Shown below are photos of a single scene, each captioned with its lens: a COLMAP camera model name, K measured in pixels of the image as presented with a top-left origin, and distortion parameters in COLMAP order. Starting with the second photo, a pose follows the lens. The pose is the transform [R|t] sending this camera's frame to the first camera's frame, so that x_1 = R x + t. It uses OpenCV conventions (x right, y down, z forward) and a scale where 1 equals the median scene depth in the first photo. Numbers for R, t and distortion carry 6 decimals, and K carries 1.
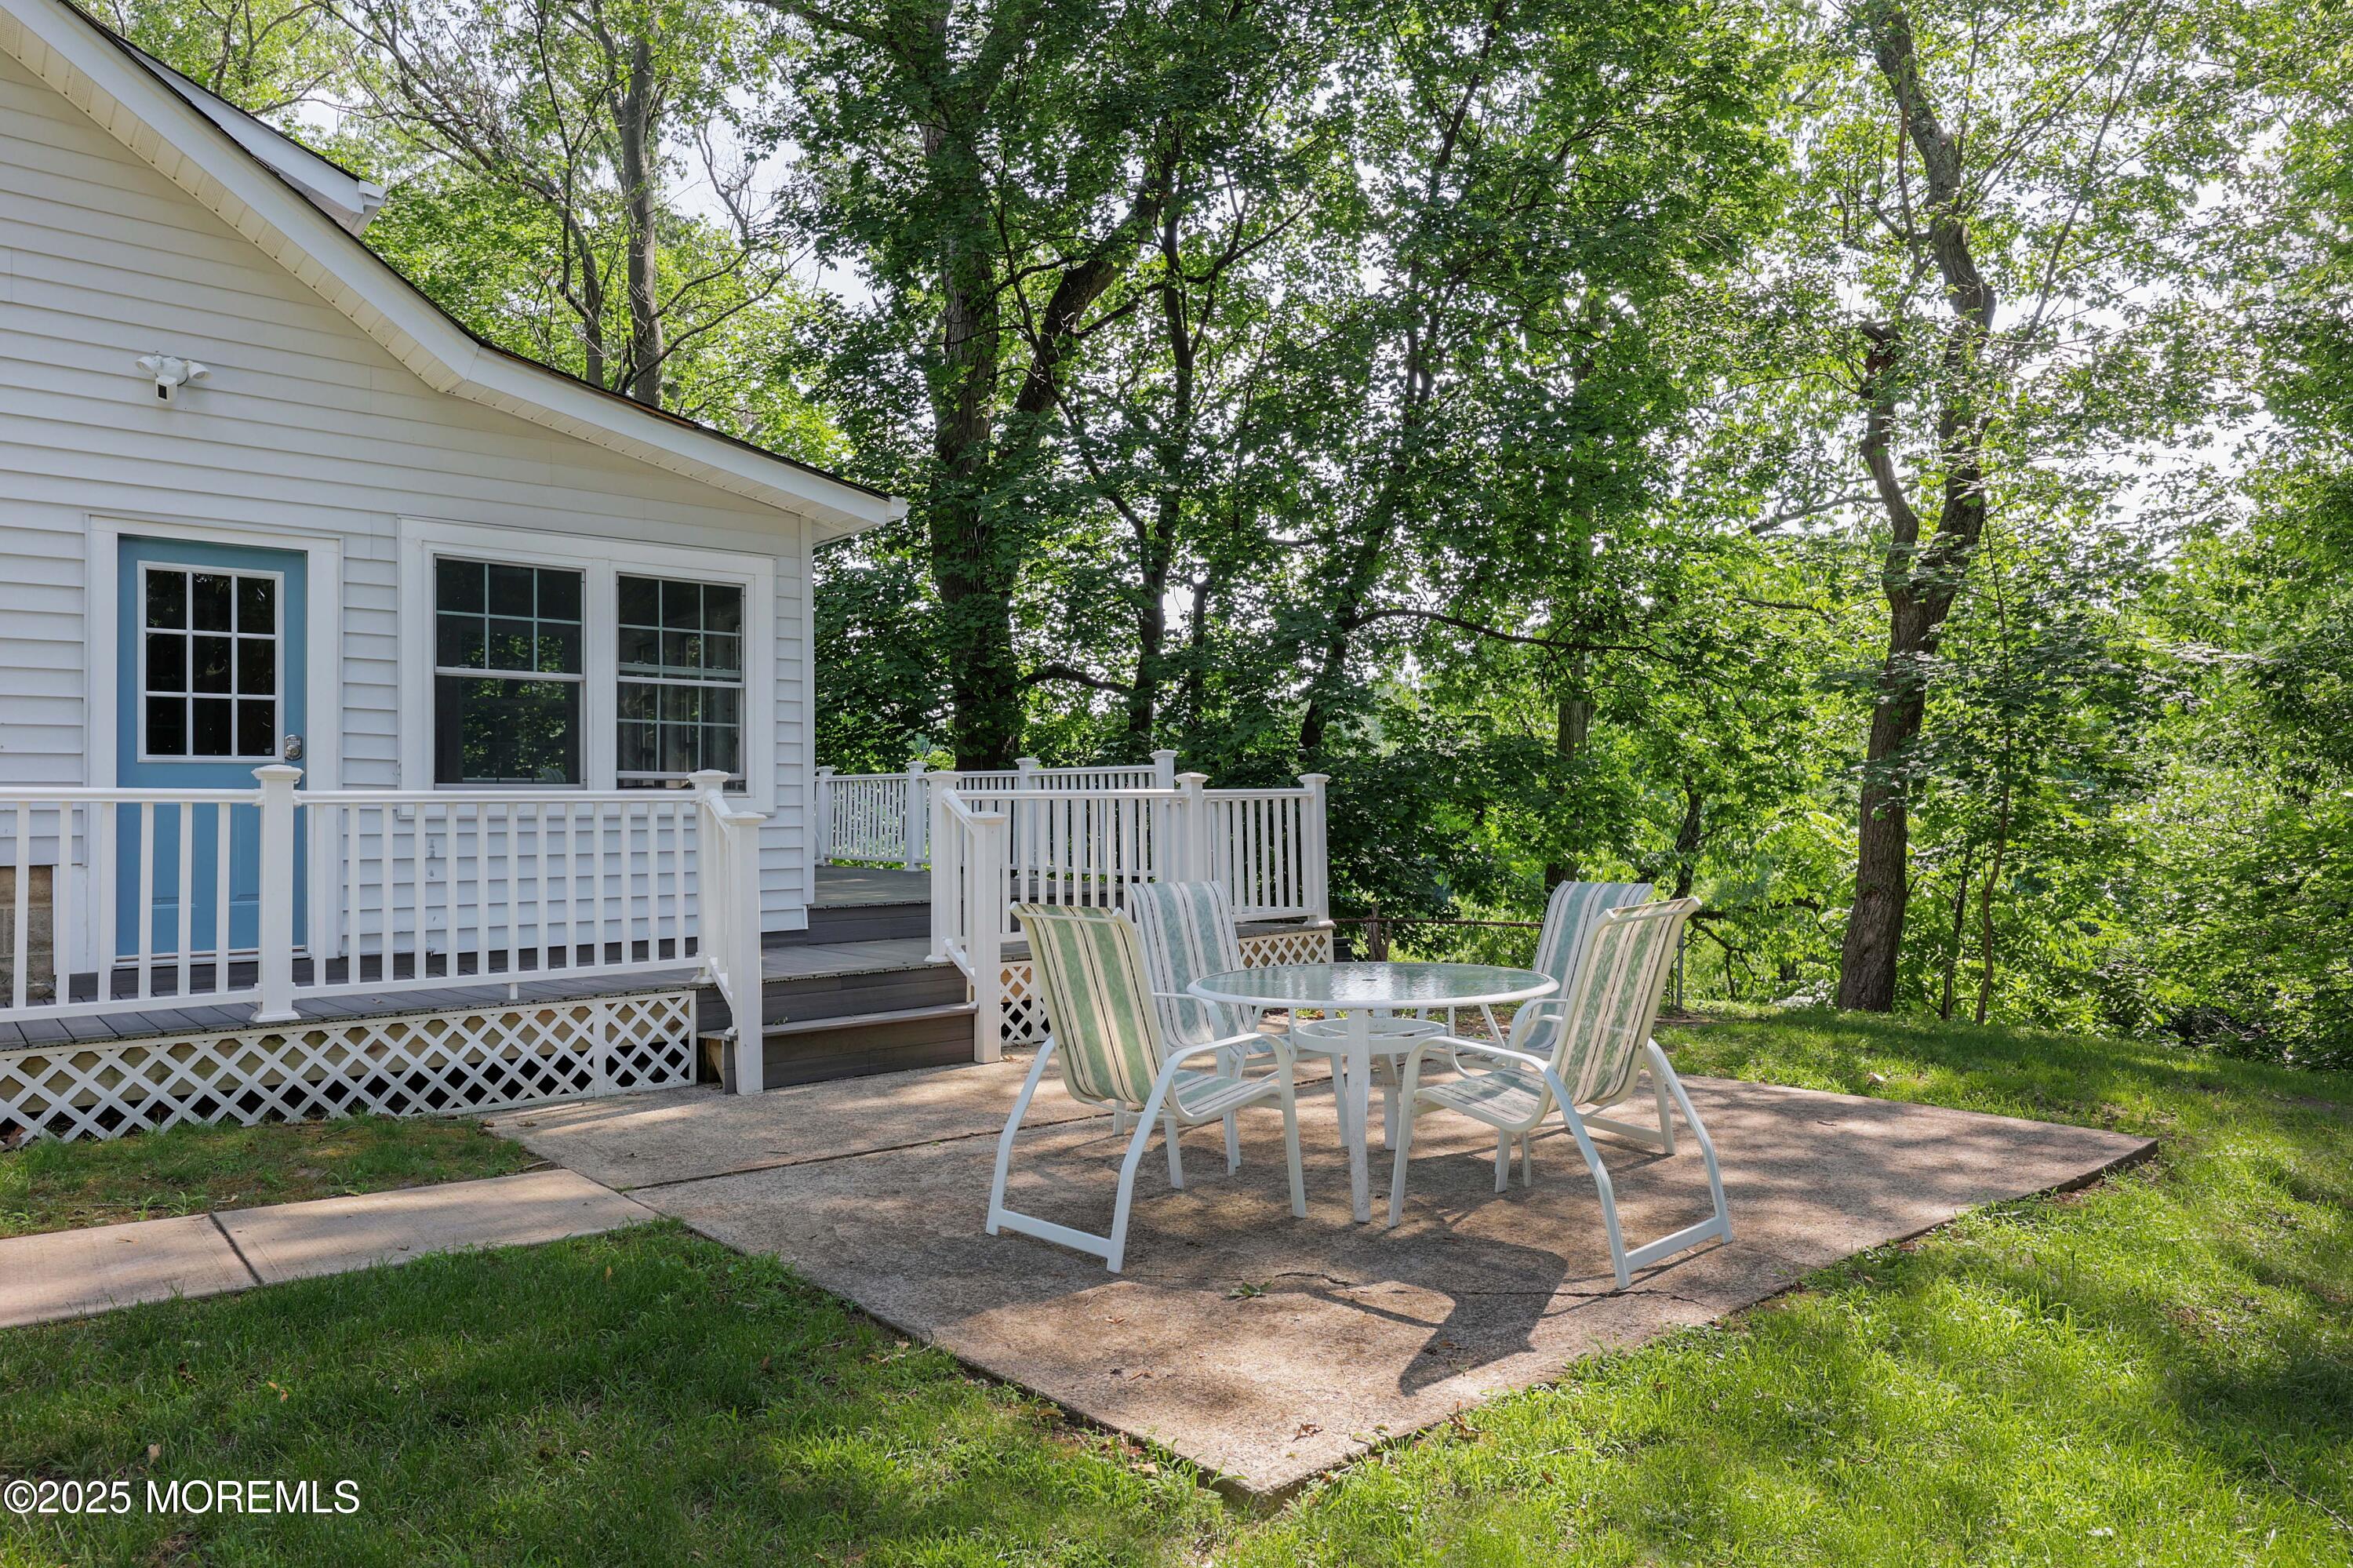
lens RADIAL K [[1529.3, 0, 1175.9], [0, 1529.3, 781.8], [0, 0, 1]] dist [0.006747, 0.000314]
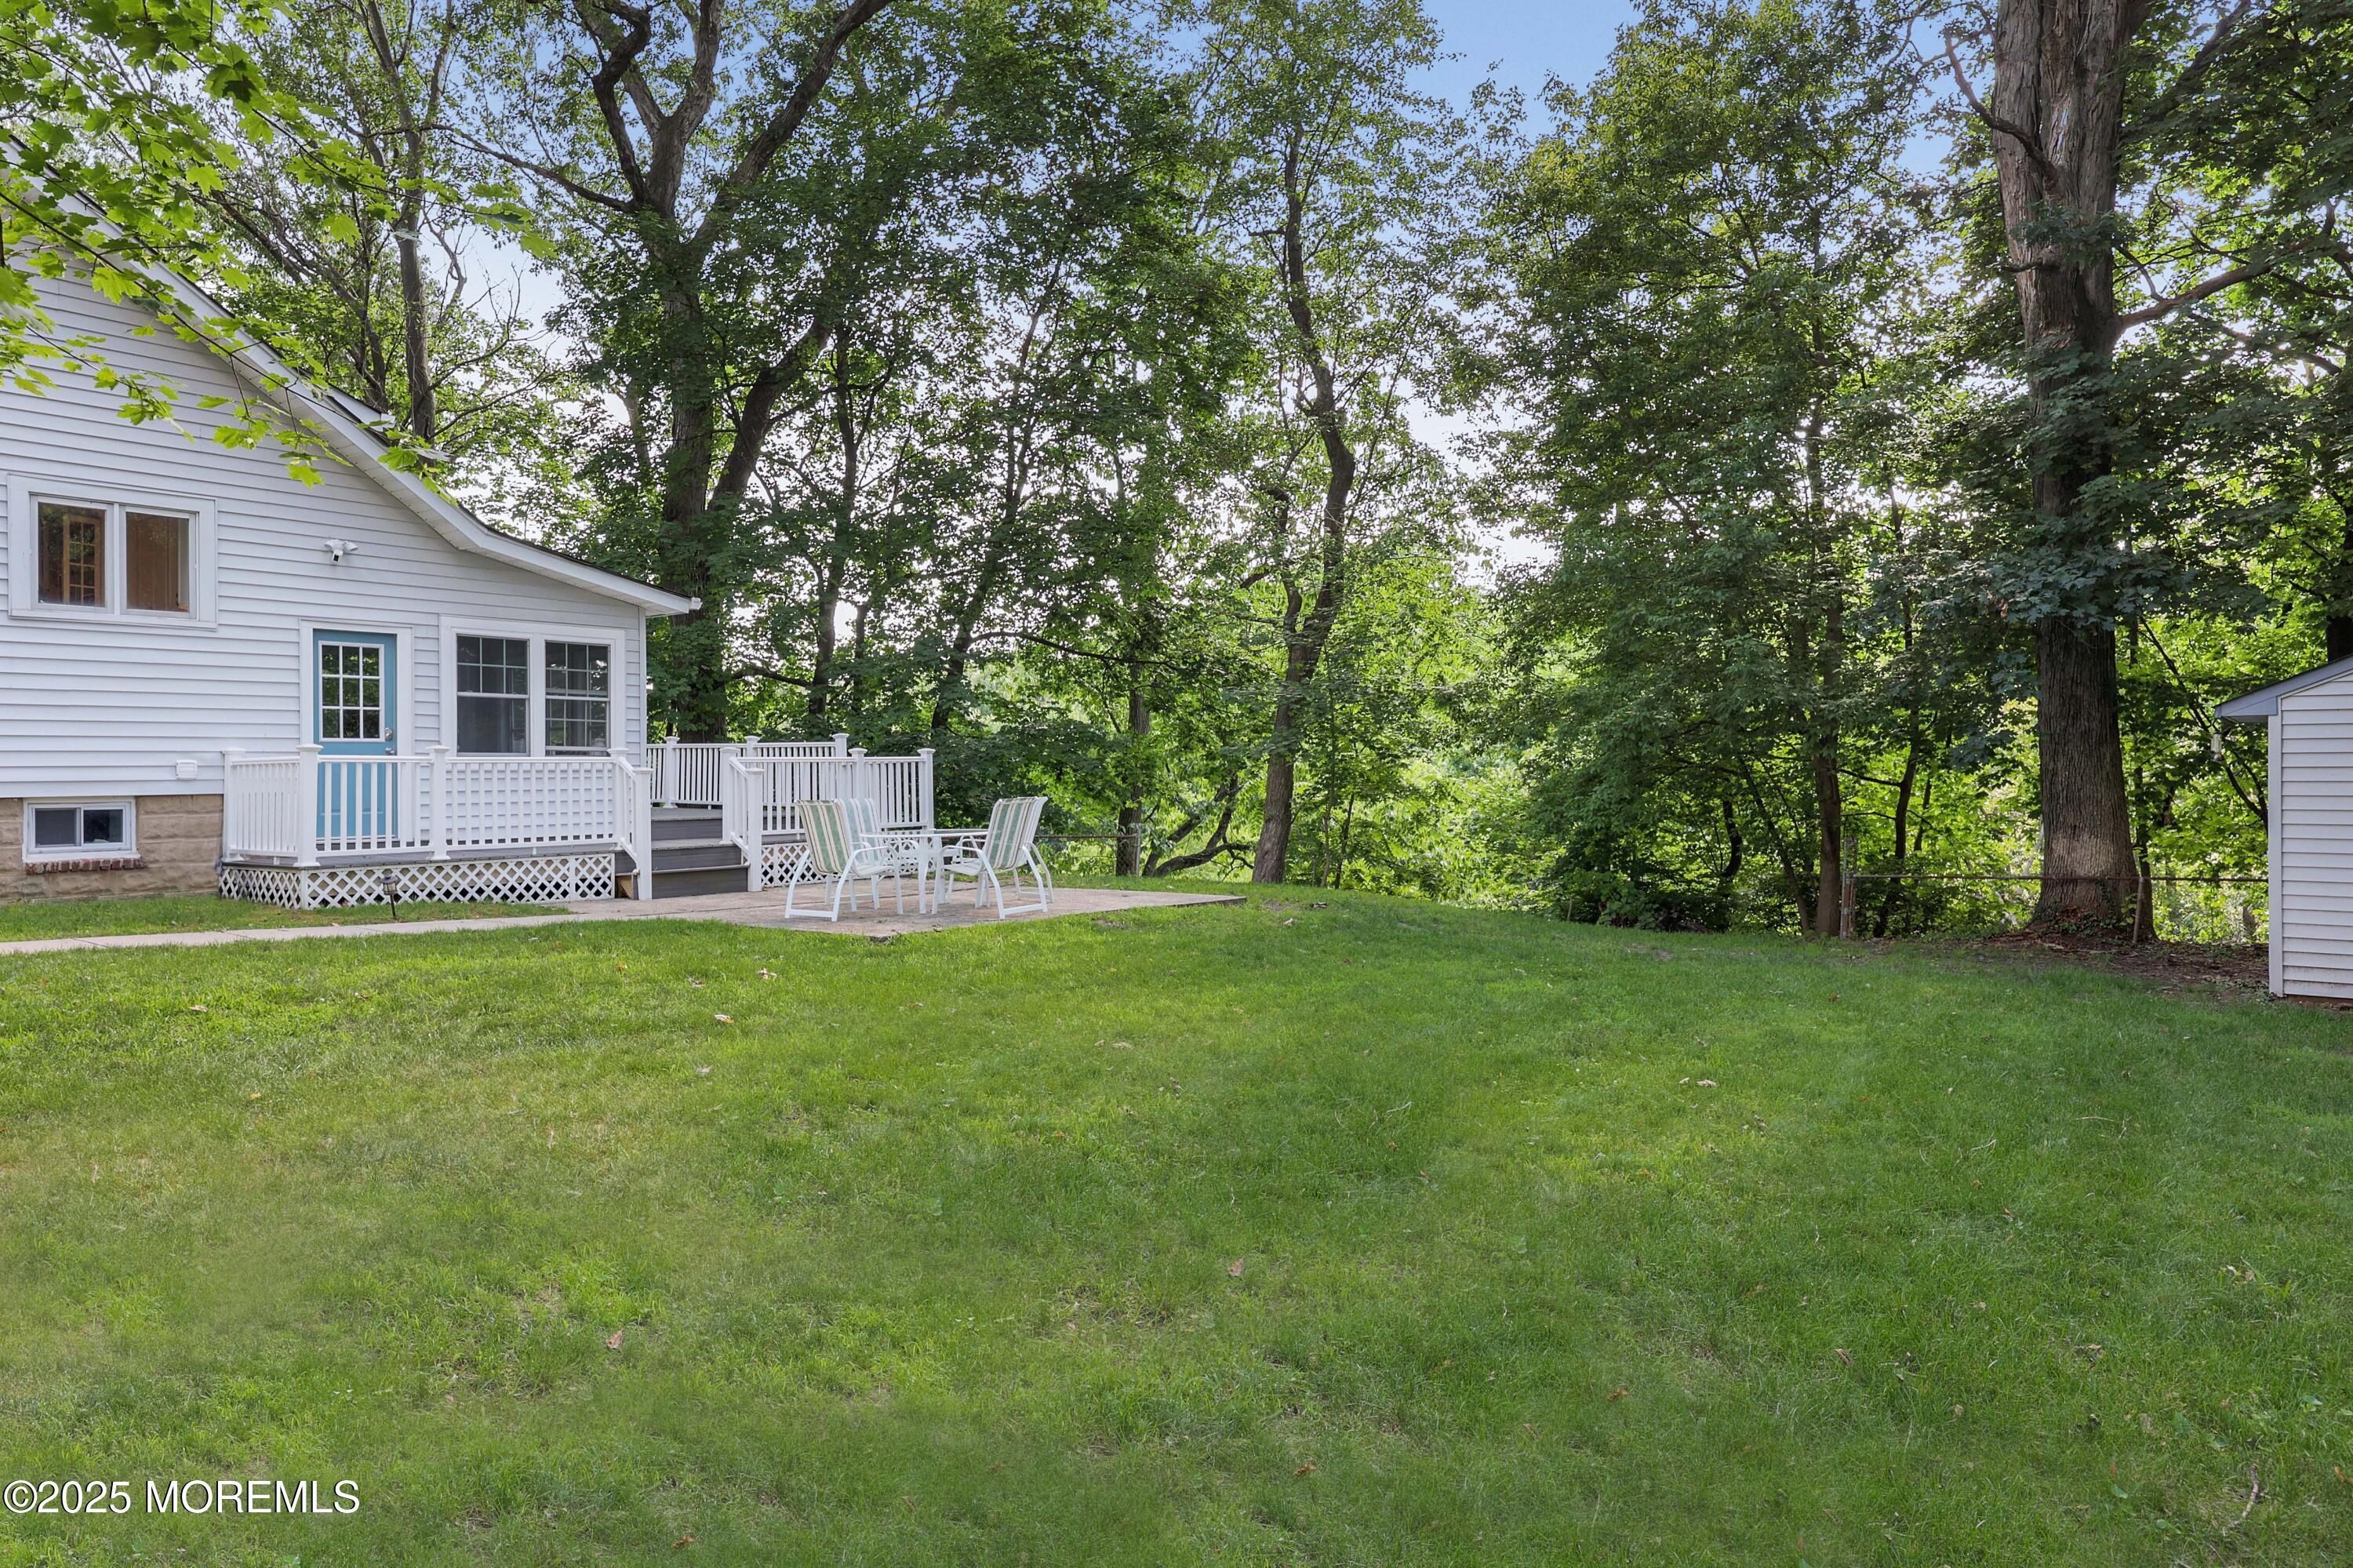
lens RADIAL K [[1529.3, 0, 1194.7], [0, 1529.3, 762.4], [0, 0, 1]] dist [0.006747, 0.000314]
pose [[0.973149, 0.004746, 0.230125, -0.022939], [-0.007398, 0.999916, 0.010663, -0.013763], [-0.230055, -0.012079, 0.973103, -1.077677]]
